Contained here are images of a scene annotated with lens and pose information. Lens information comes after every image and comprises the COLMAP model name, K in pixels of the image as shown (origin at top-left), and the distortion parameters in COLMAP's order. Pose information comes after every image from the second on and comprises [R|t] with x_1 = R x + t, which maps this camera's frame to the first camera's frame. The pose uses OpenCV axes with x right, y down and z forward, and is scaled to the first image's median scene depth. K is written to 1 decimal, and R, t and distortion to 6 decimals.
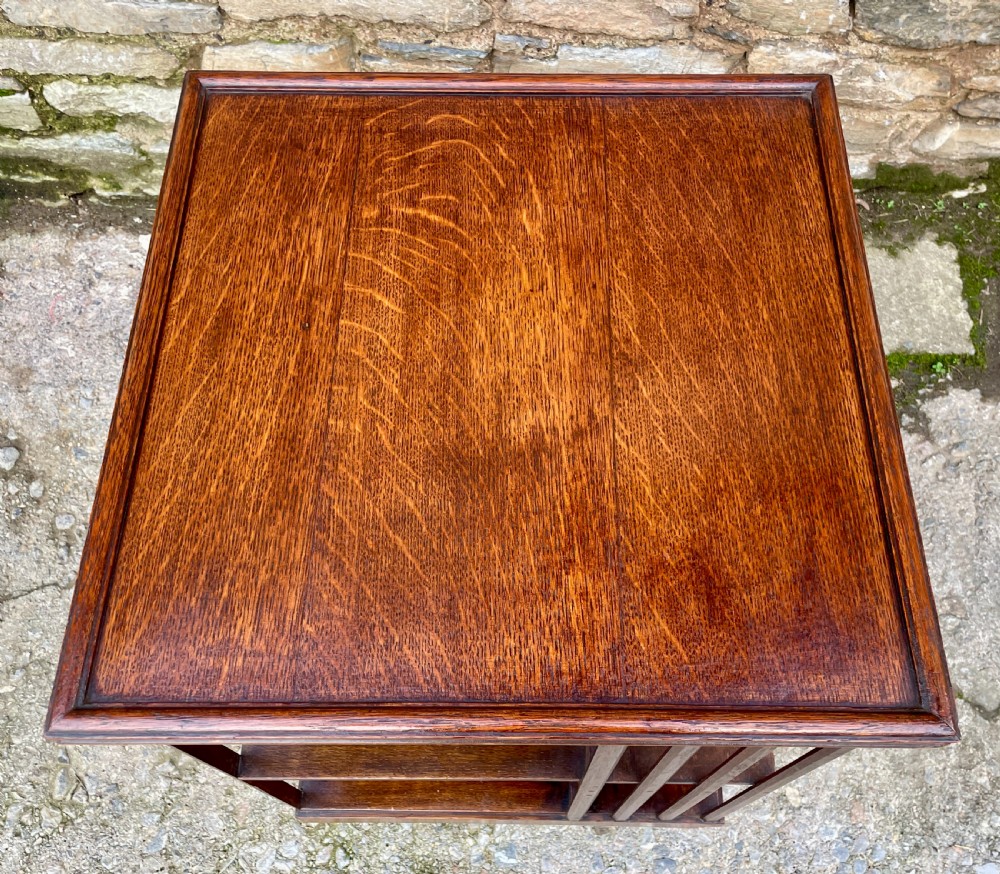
lens RADIAL K [[961.3, 0, 517.2], [0, 961.3, 449.0], [0, 0, 1]] dist [0.031394, 0.000000]
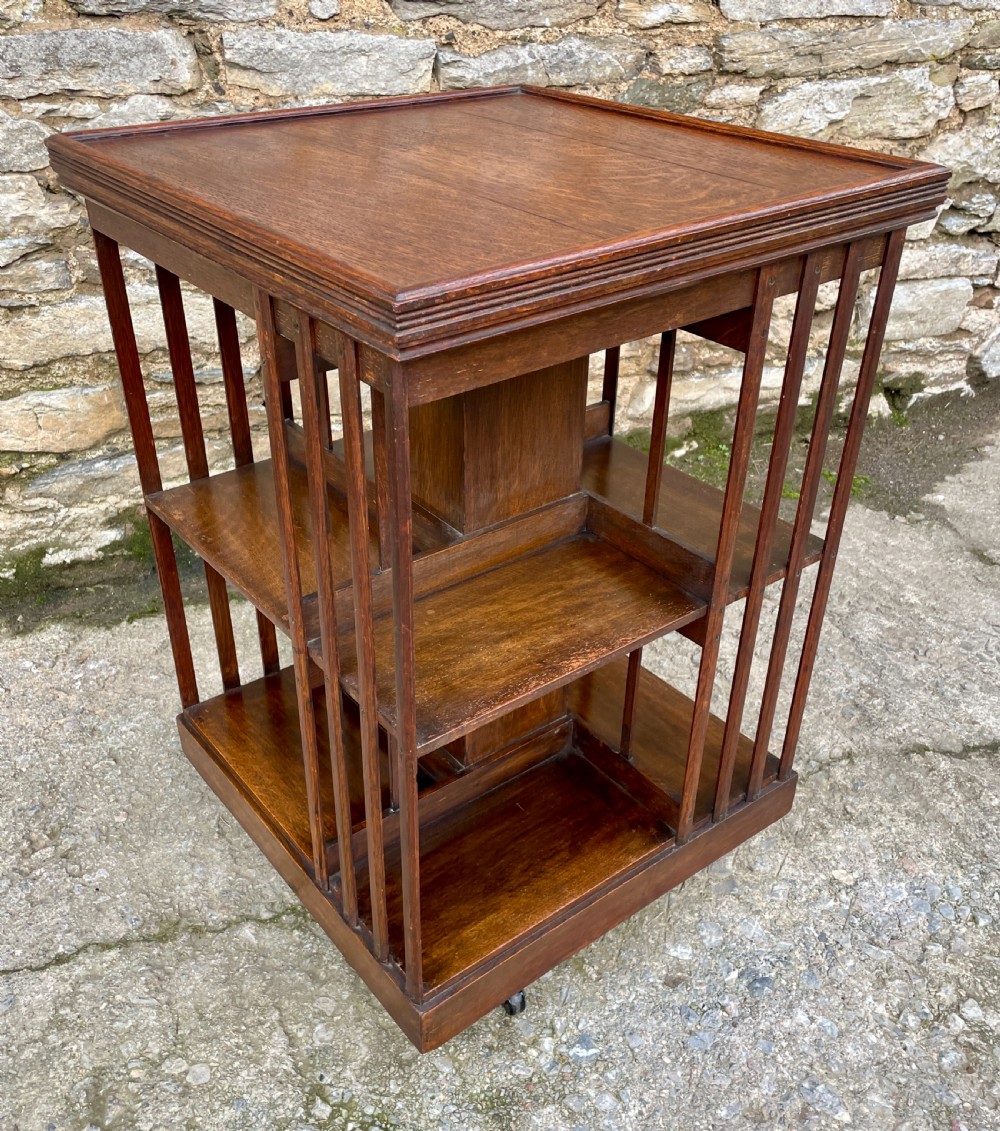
lens RADIAL K [[1087.2, 0, 484.6], [0, 1087.2, 589.1], [0, 0, 1]] dist [0.031394, 0.000000]
pose [[0.915140, -0.217011, 0.339743, -0.268841], [0.363213, 0.809498, -0.461291, 0.449203], [-0.174916, 0.545545, 0.819625, 0.095929]]
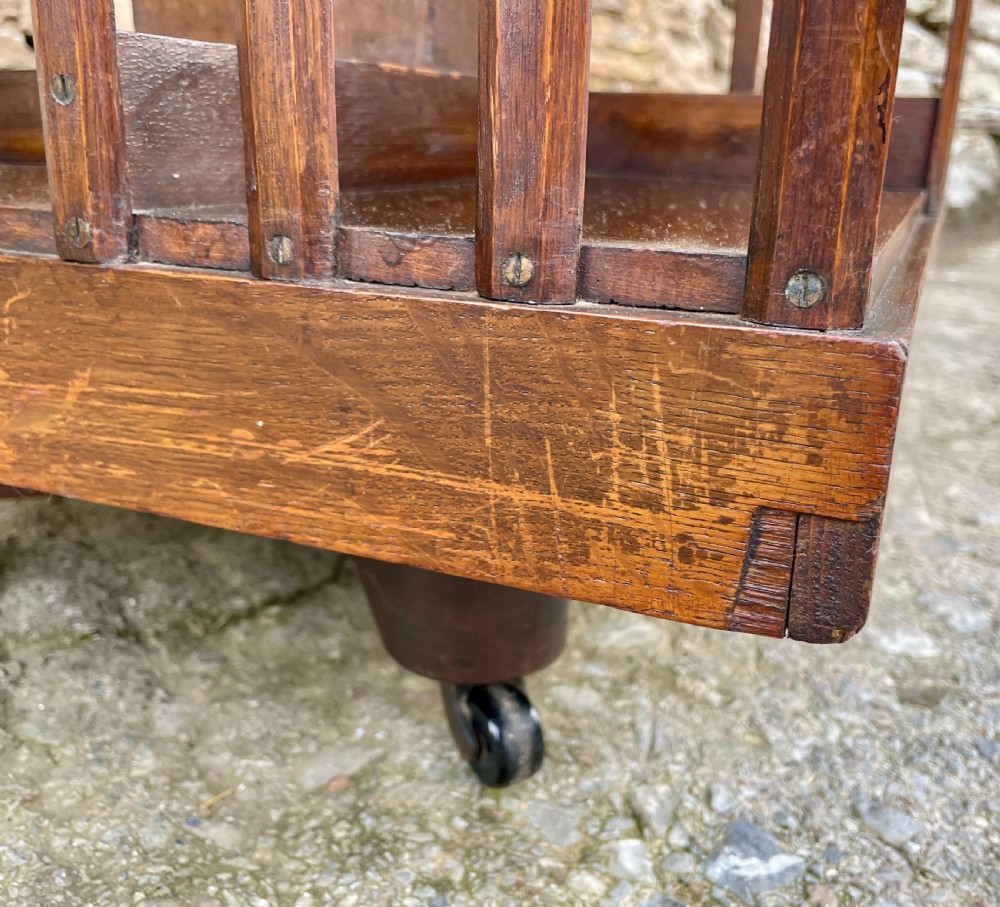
lens RADIAL K [[1012.6, 0, 527.4], [0, 1012.6, 440.5], [0, 0, 1]] dist [0.006783, 0.000000]
pose [[0.840047, -0.142905, 0.523354, -0.151888], [0.476049, 0.656830, -0.584766, 0.426196], [-0.260189, 0.740373, 0.619798, 0.713643]]
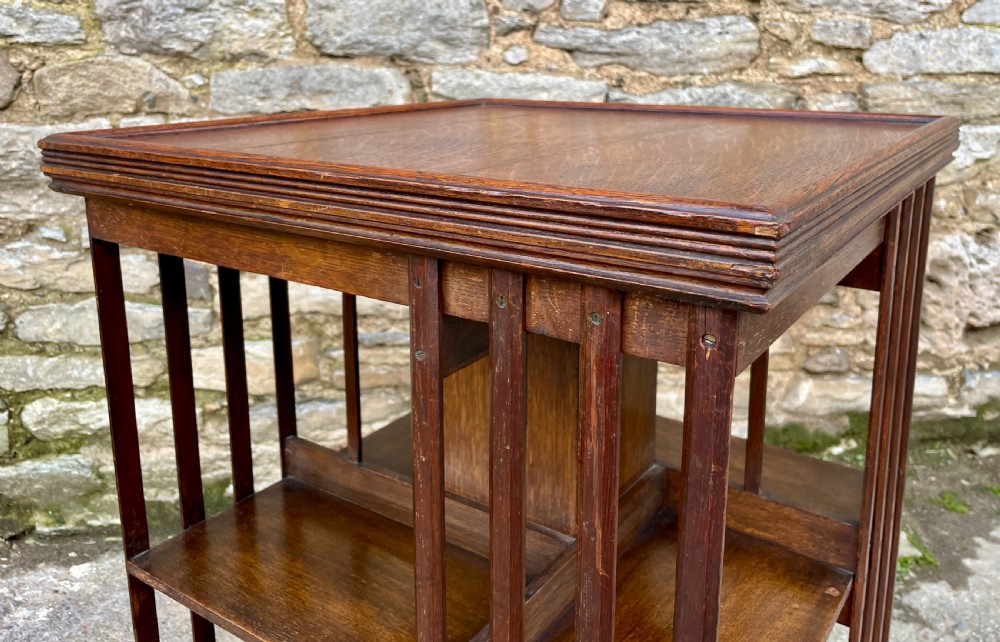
lens RADIAL K [[833.3, 0, 519.2], [0, 833.3, 226.7], [0, 0, 1]] dist [0.082550, -0.119476]
pose [[0.983685, -0.043475, 0.174565, -0.104640], [0.163496, 0.620858, -0.766684, 0.344844], [-0.075048, 0.782717, 0.617837, 0.228238]]
